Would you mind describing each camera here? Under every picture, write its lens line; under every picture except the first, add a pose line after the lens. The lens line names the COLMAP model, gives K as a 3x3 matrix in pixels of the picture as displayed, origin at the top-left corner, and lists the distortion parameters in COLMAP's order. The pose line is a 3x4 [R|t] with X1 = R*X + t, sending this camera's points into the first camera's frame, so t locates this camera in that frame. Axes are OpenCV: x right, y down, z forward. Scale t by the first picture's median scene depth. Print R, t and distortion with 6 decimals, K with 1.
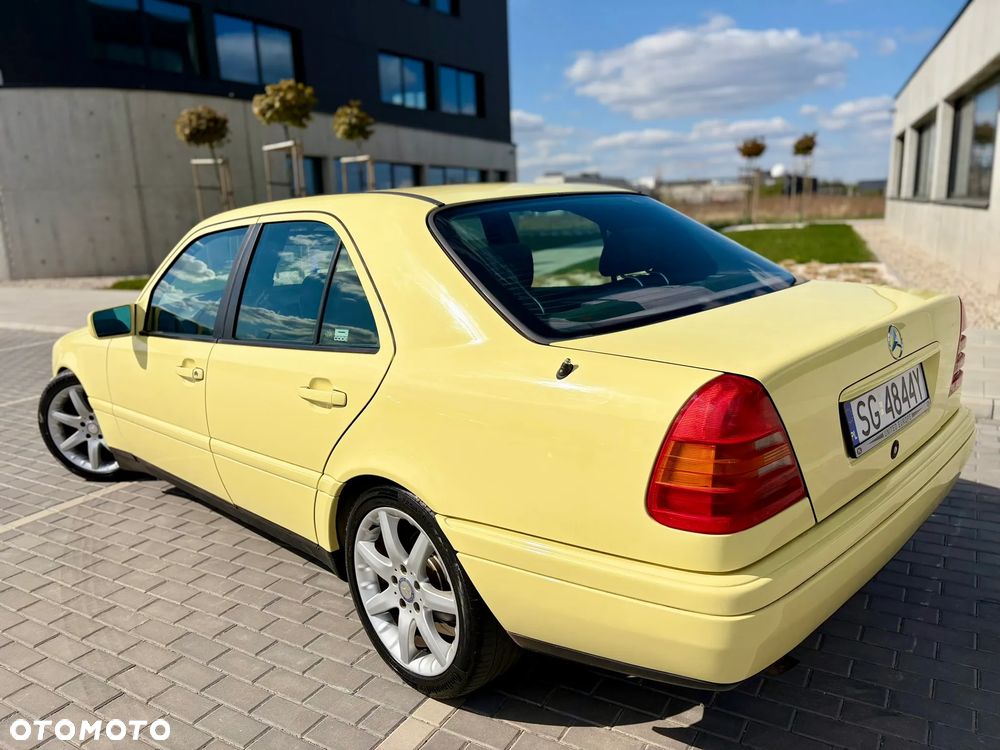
lens RADIAL K [[749.4, 0, 500.0], [0, 749.4, 375.0], [0, 0, 1]] dist [0.042722, -0.039146]
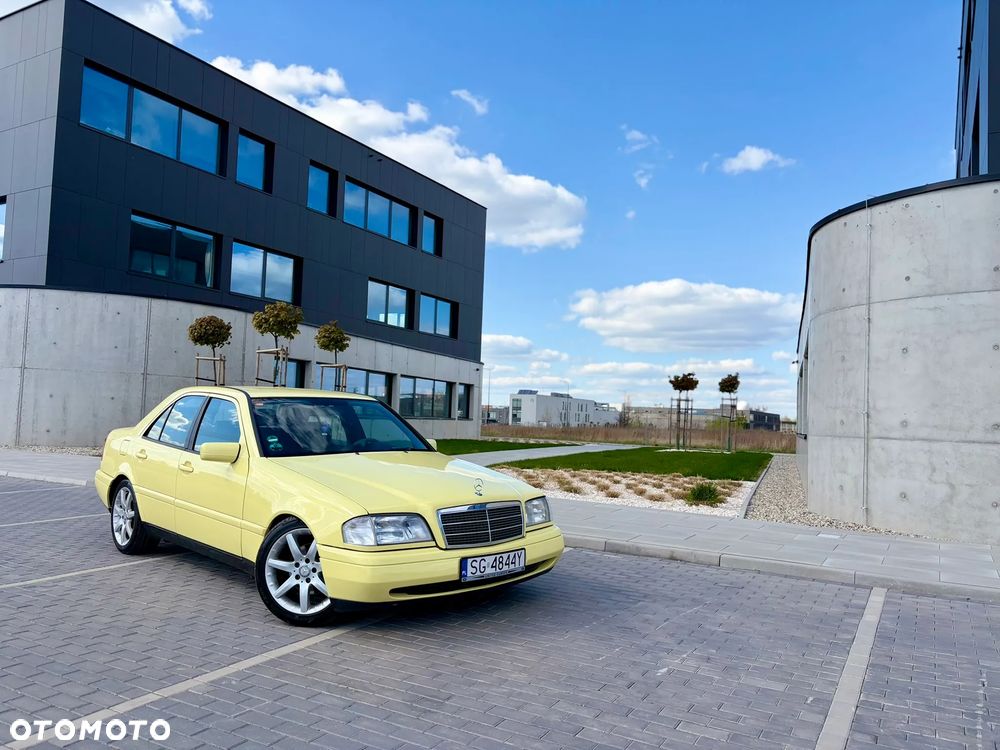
lens RADIAL K [[752.5, 0, 494.5], [0, 752.5, 376.1], [0, 0, 1]] dist [0.014552, -0.002013]
pose [[0.996999, 0.075517, 0.017018, 0.198551], [-0.067919, 0.958824, -0.275759, 0.183198], [-0.037142, 0.273776, 0.961076, -0.664133]]
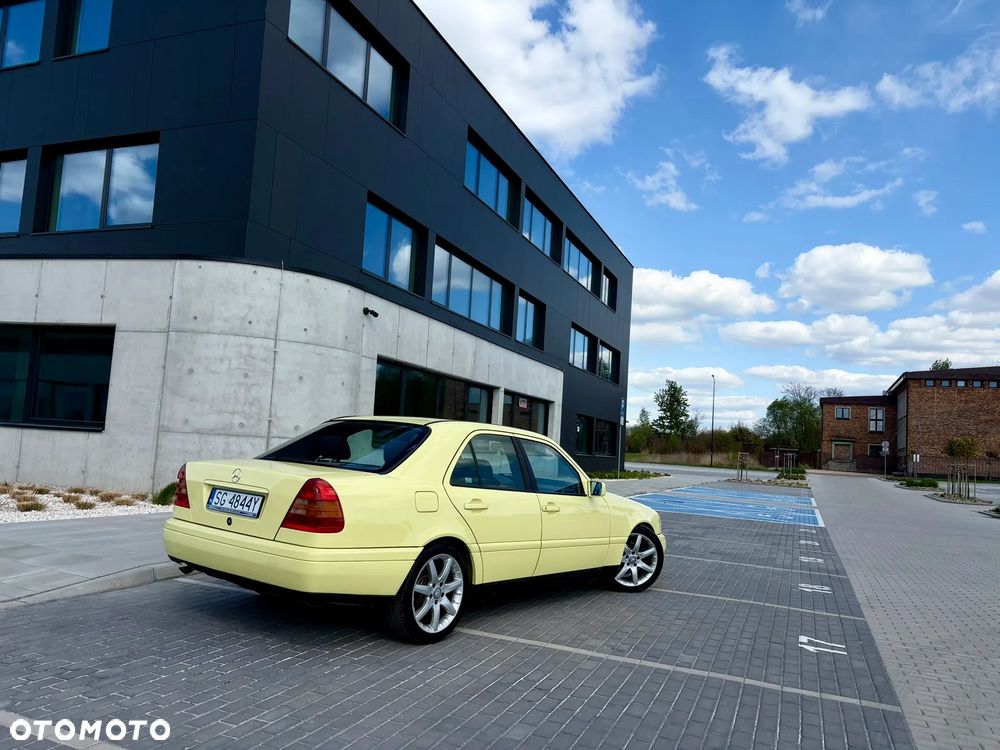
lens RADIAL K [[749.4, 0, 500.0], [0, 749.4, 375.0], [0, 0, 1]] dist [0.042722, -0.039146]
pose [[-0.162618, 0.126103, 0.978598, -2.094819], [0.162205, 0.981722, -0.099551, -0.164899], [-0.973265, 0.142545, -0.180101, 1.325514]]
